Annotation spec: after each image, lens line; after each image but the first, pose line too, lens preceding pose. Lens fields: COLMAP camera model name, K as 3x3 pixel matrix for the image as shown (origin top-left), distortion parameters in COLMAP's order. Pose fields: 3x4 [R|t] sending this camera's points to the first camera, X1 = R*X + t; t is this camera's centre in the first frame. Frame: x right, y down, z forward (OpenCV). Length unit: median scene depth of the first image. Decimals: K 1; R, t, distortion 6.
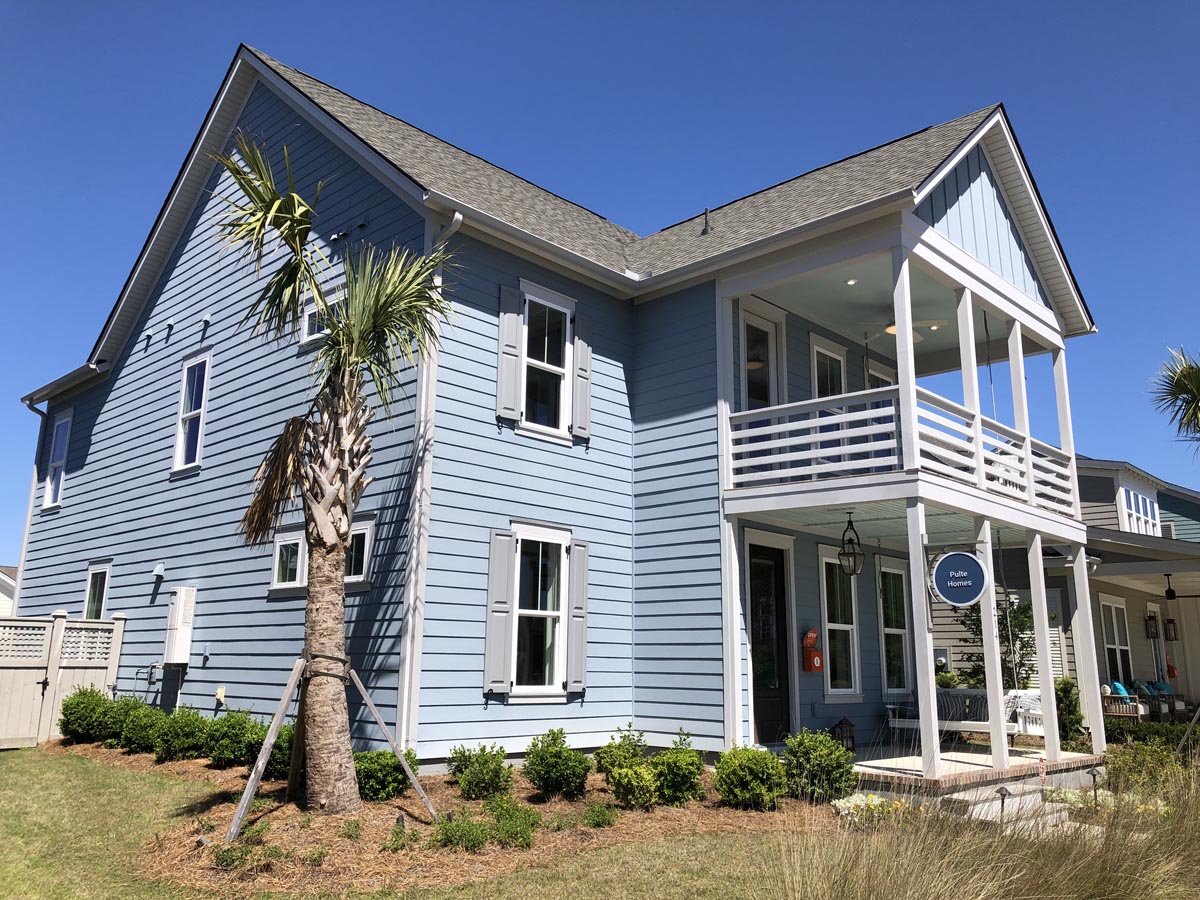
lens RADIAL K [[976.7, 0, 594.2], [0, 976.7, 440.1], [0, 0, 1]] dist [0.038674, -0.049300]
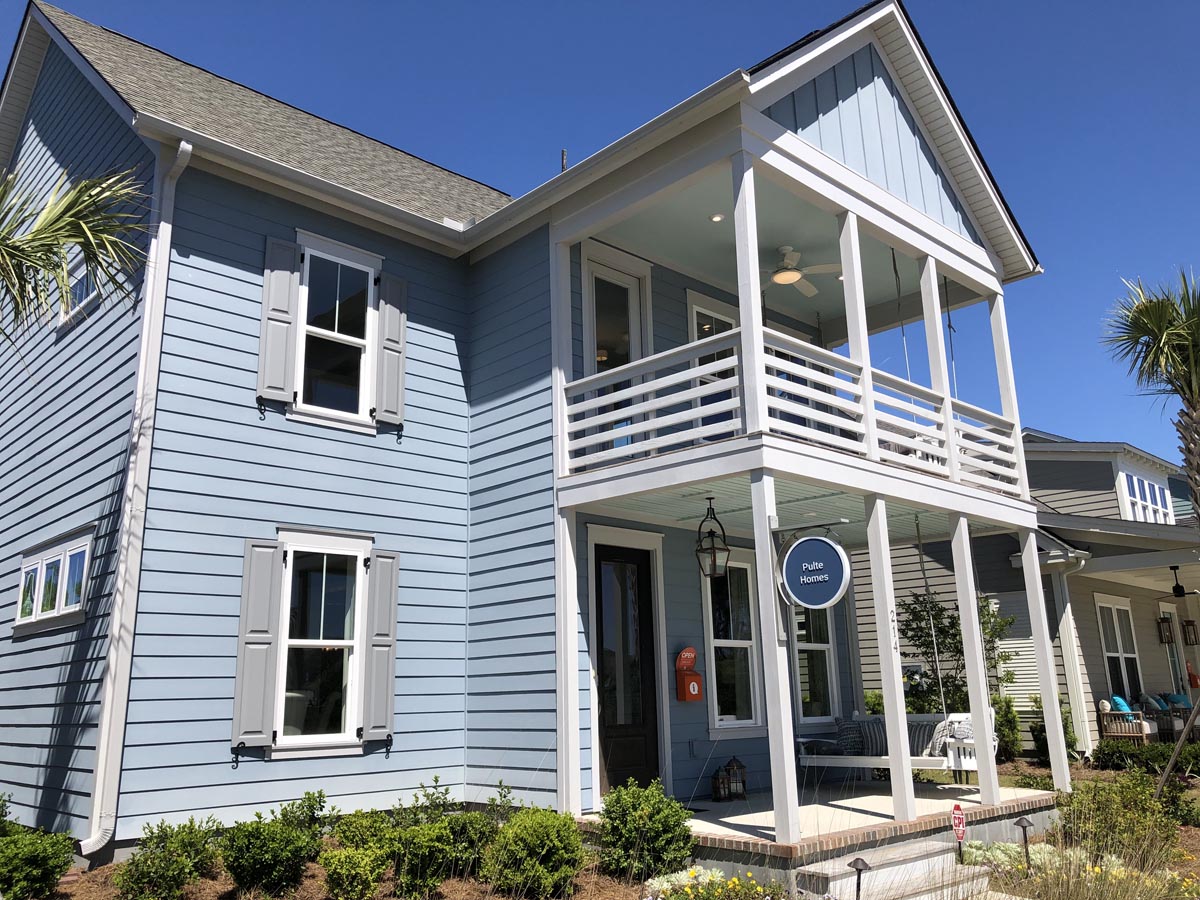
lens RADIAL K [[976.7, 0, 605.1], [0, 976.7, 448.8], [0, 0, 1]] dist [0.038674, -0.049300]
pose [[0.998322, -0.047105, -0.033690, 0.199504], [0.046412, 0.998700, -0.021084, 0.045496], [0.034640, 0.019485, 0.999210, 0.201015]]
